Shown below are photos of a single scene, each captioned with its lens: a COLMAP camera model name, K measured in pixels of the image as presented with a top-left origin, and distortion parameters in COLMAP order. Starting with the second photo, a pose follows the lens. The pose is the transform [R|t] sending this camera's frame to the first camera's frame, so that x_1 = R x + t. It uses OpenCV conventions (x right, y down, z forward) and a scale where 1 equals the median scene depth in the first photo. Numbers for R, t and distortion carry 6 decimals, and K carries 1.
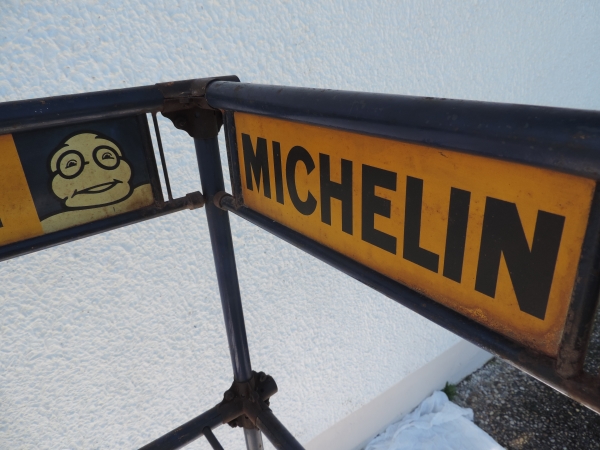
lens RADIAL K [[429.2, 0, 299.7], [0, 429.2, 227.1], [0, 0, 1]] dist [-0.013809, 0.001044]
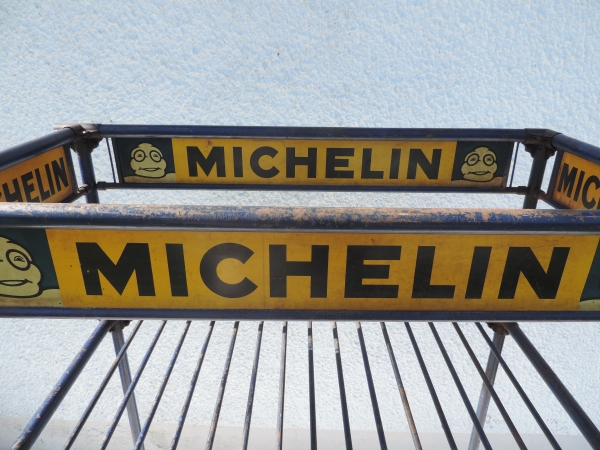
lens RADIAL K [[429.2, 0, 300.3], [0, 429.2, 227.1], [0, 0, 1]] dist [-0.013809, 0.001044]
pose [[0.795977, 0.299922, -0.525803, 0.038470], [-0.296312, 0.950493, 0.093601, 0.058117], [0.527845, 0.081297, 0.845441, -0.461951]]
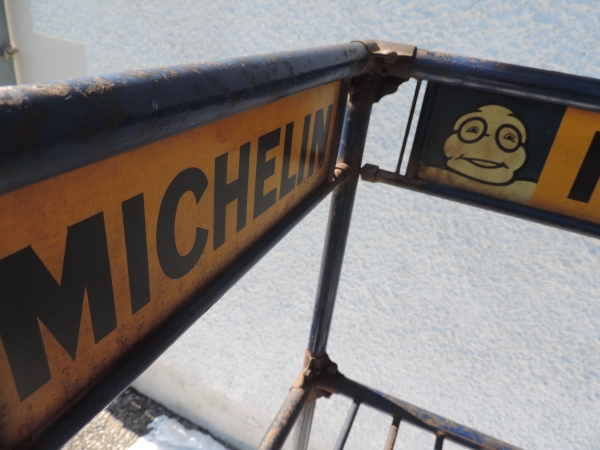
lens RADIAL K [[429.2, 0, 302.8], [0, 429.2, 225.7], [0, 0, 1]] dist [-0.013809, 0.001044]
pose [[0.486791, 0.512708, -0.707223, -0.553932], [-0.477145, 0.834239, 0.276365, 0.194055], [0.731688, 0.202916, 0.650736, -0.356328]]
